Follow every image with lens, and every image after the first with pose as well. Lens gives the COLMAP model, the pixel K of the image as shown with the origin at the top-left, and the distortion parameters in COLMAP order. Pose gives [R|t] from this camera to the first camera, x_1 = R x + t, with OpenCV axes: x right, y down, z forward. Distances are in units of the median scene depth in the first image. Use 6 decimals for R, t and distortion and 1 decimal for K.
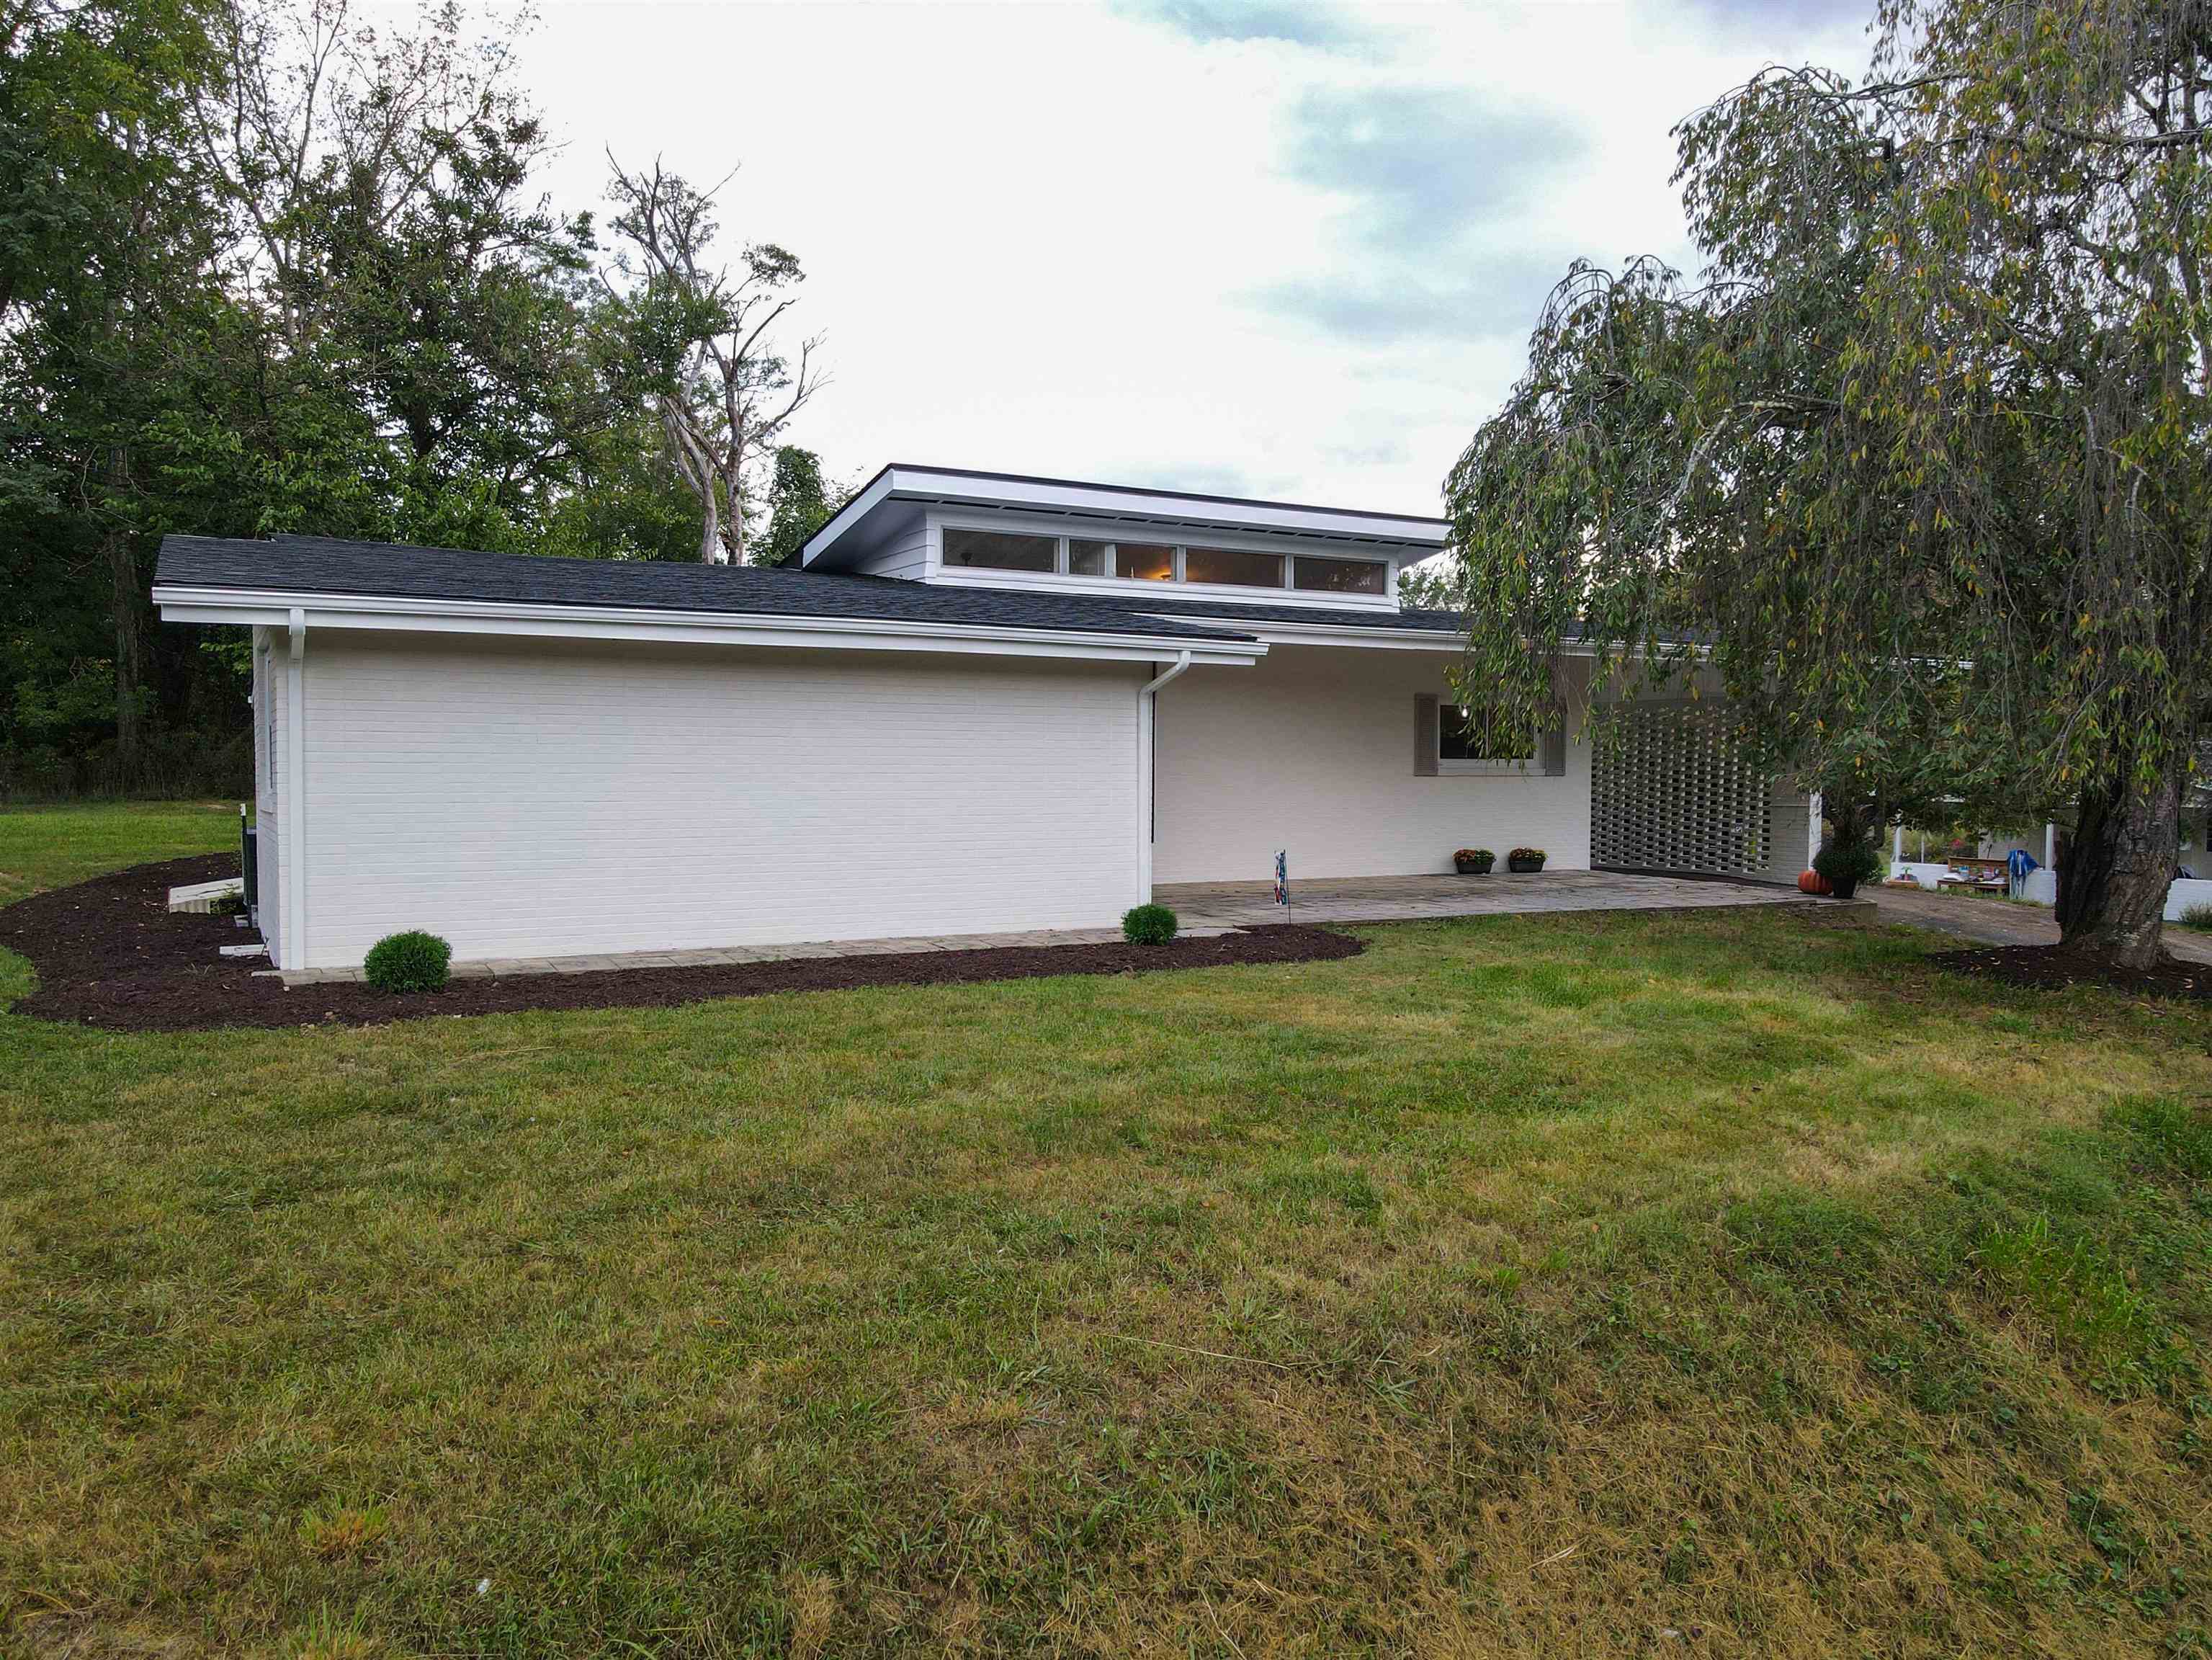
lens RADIAL K [[1612.8, 0, 1103.4], [0, 1612.8, 836.5], [0, 0, 1]] dist [-0.004891, 0.045119]
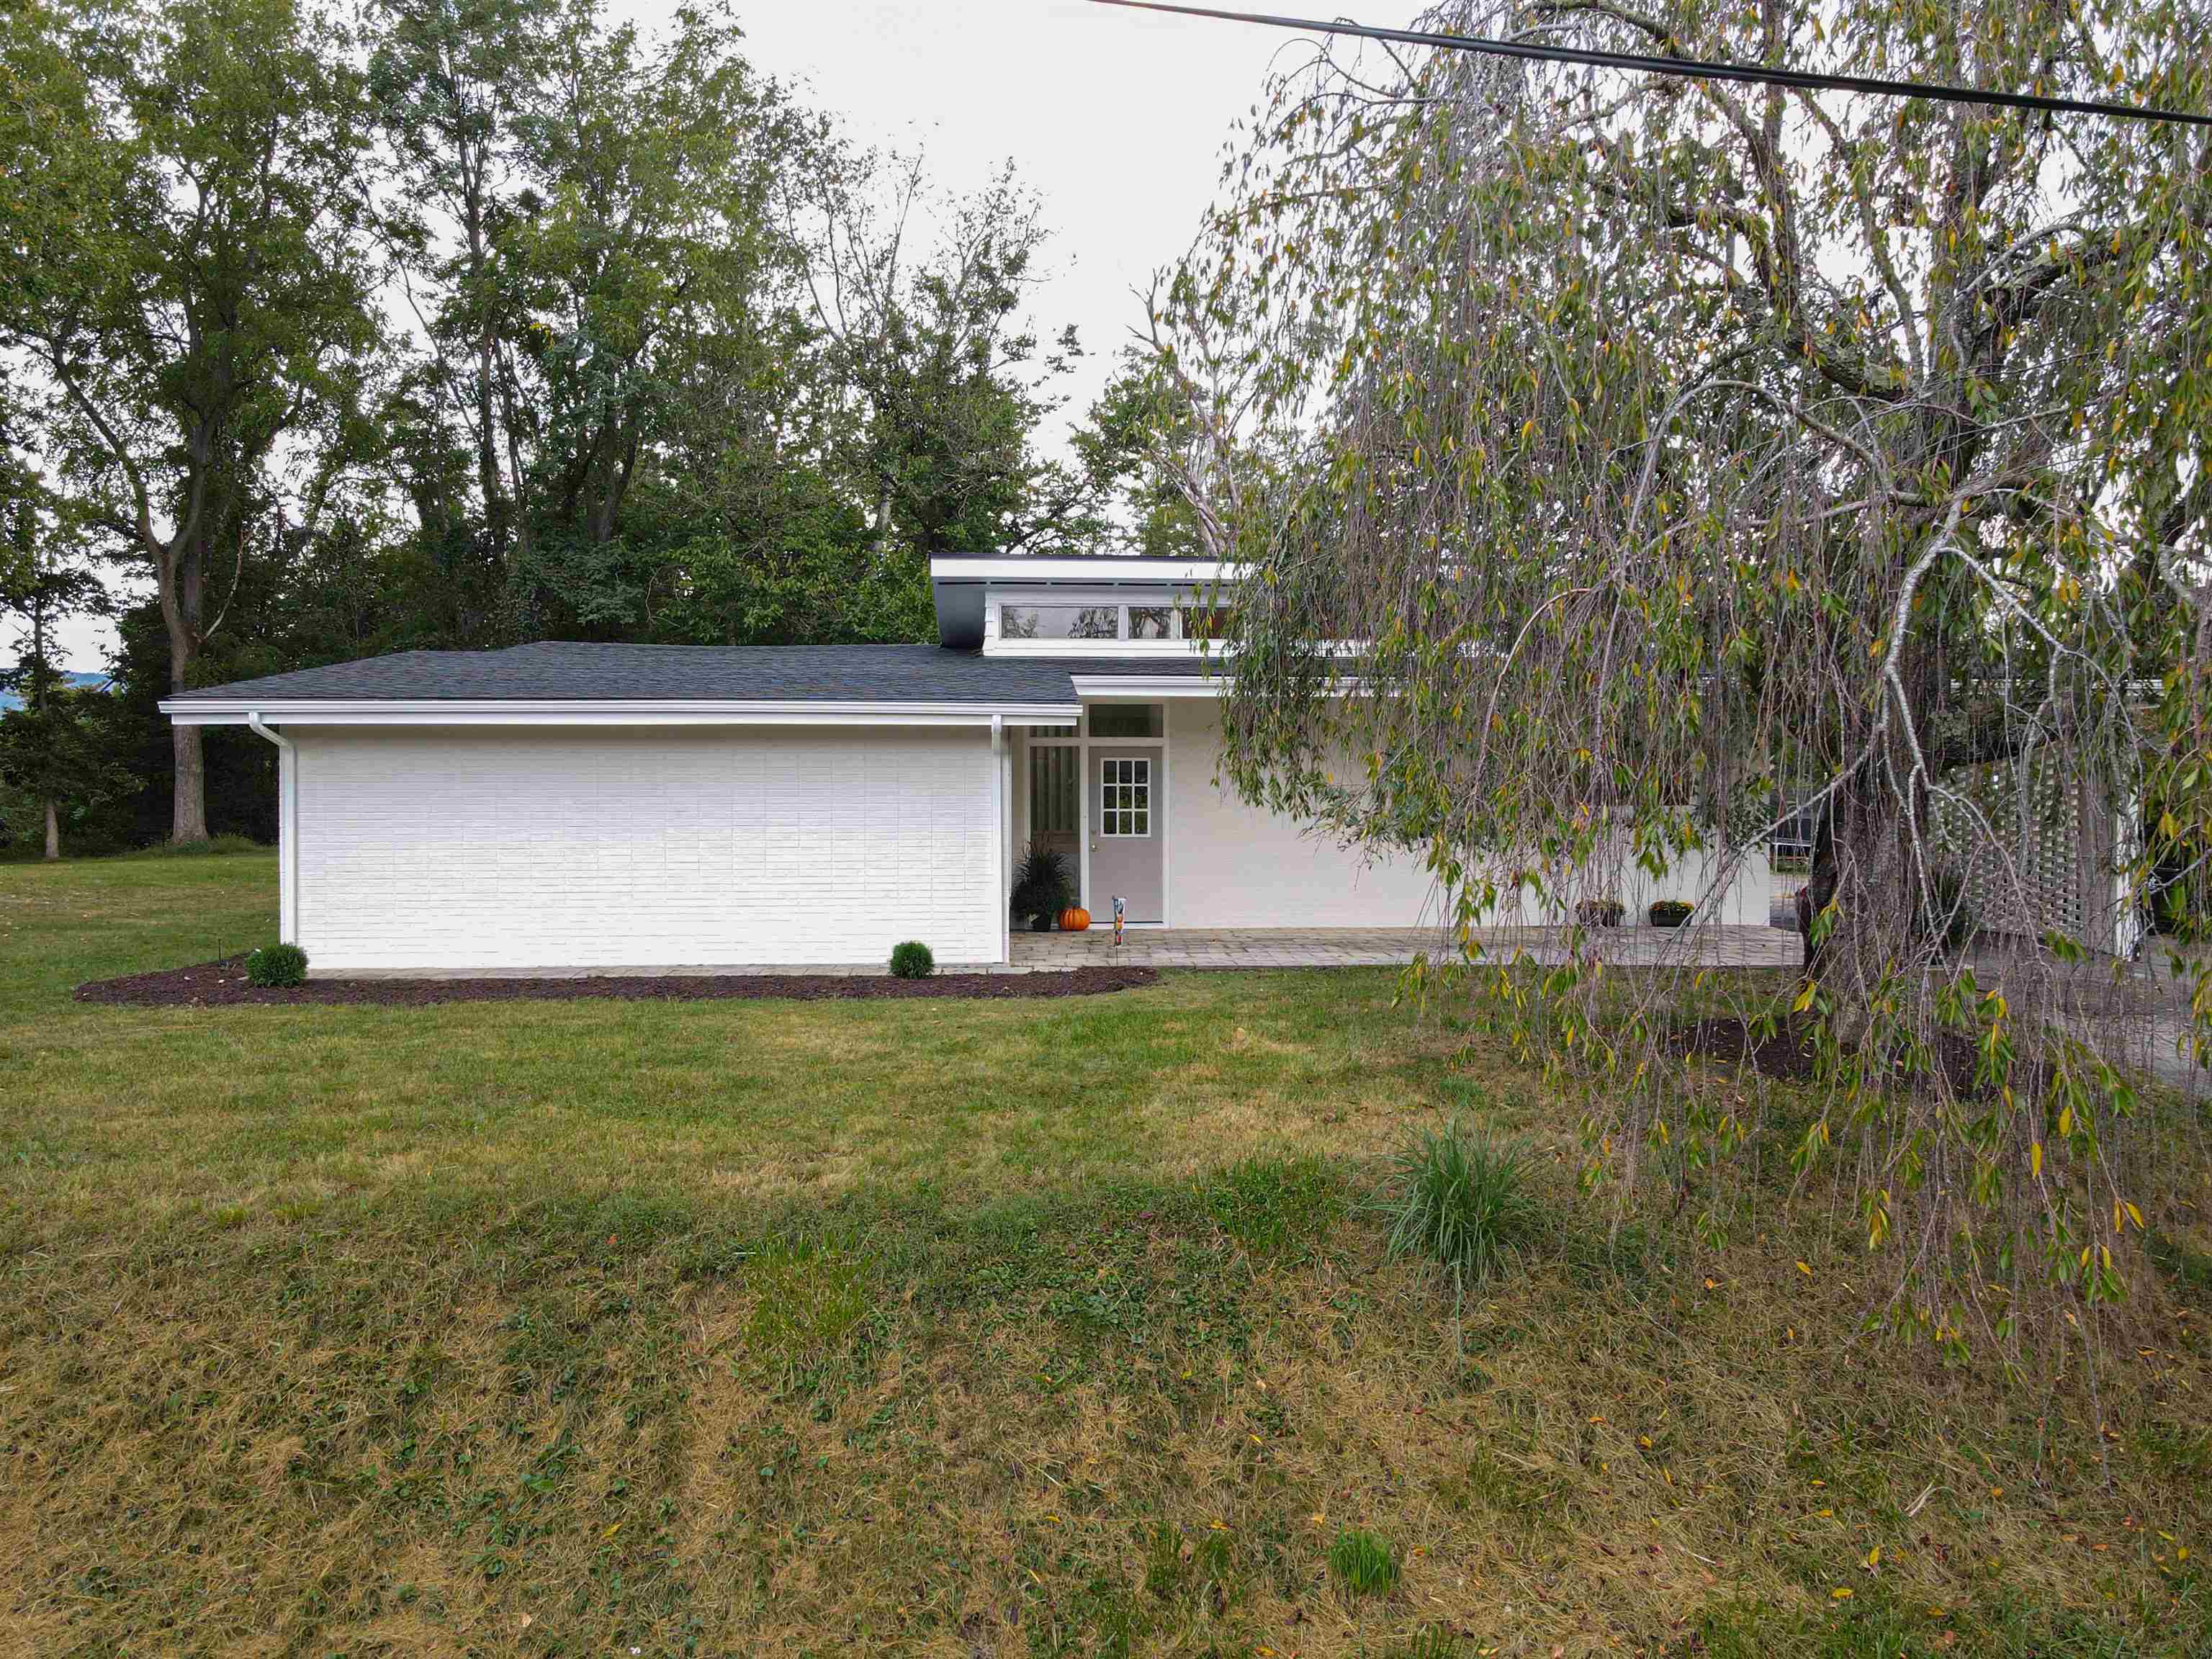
lens RADIAL K [[1612.6, 0, 1103.4], [0, 1612.6, 836.0], [0, 0, 1]] dist [-0.004891, 0.045119]
pose [[0.895264, 0.002118, -0.445531, 0.445106], [-0.015011, 0.999564, -0.025410, -0.004644], [0.445283, 0.029437, 0.894906, 0.036099]]
